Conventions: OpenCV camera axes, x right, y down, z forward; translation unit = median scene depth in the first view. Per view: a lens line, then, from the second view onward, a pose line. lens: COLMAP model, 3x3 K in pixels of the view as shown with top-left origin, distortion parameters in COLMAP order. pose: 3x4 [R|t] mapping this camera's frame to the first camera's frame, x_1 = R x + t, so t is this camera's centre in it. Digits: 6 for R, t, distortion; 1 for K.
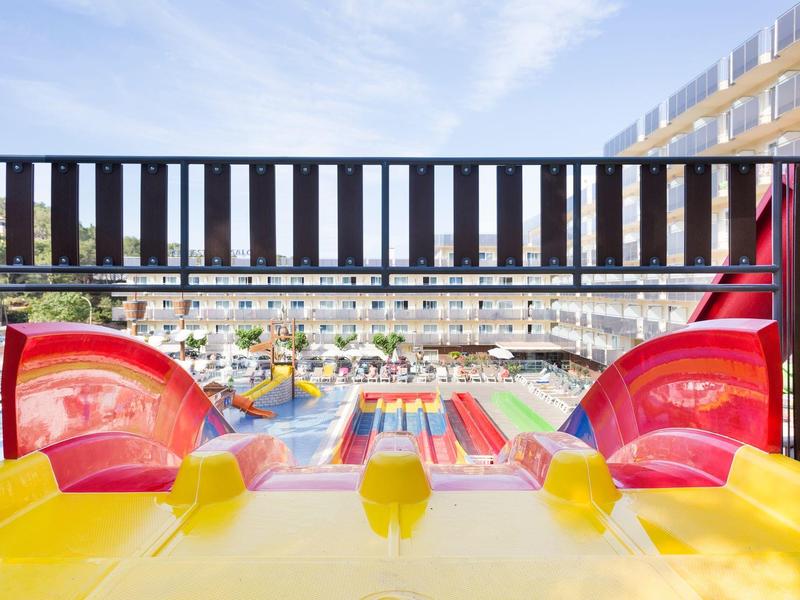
lens RADIAL K [[514.6, 0, 400.0], [0, 514.6, 300.0], [0, 0, 1]] dist [0.019674, -0.000696]
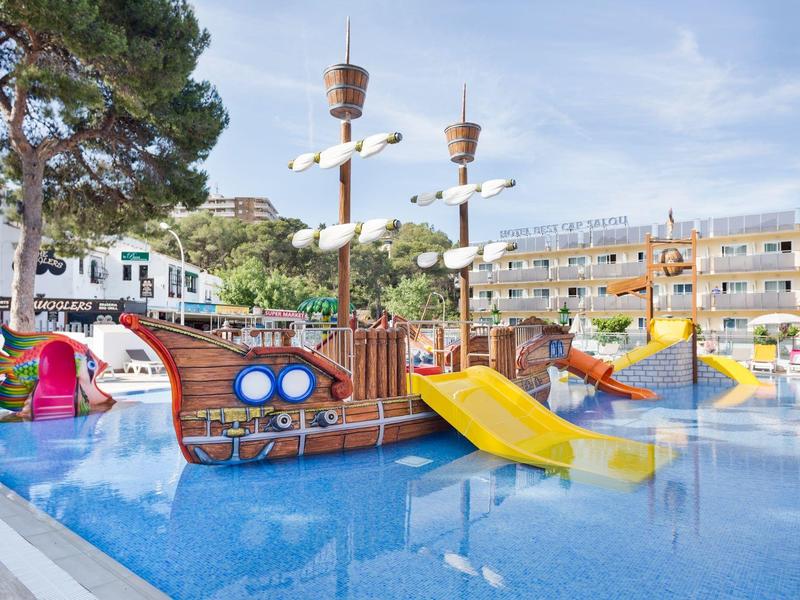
lens RADIAL K [[514.6, 0, 400.0], [0, 514.6, 300.0], [0, 0, 1]] dist [0.019674, -0.000696]
pose [[0.776552, -0.023795, -0.629604, -0.094316], [-0.022452, 0.997607, -0.065395, 0.127755], [0.629653, 0.064918, 0.774159, 0.357048]]
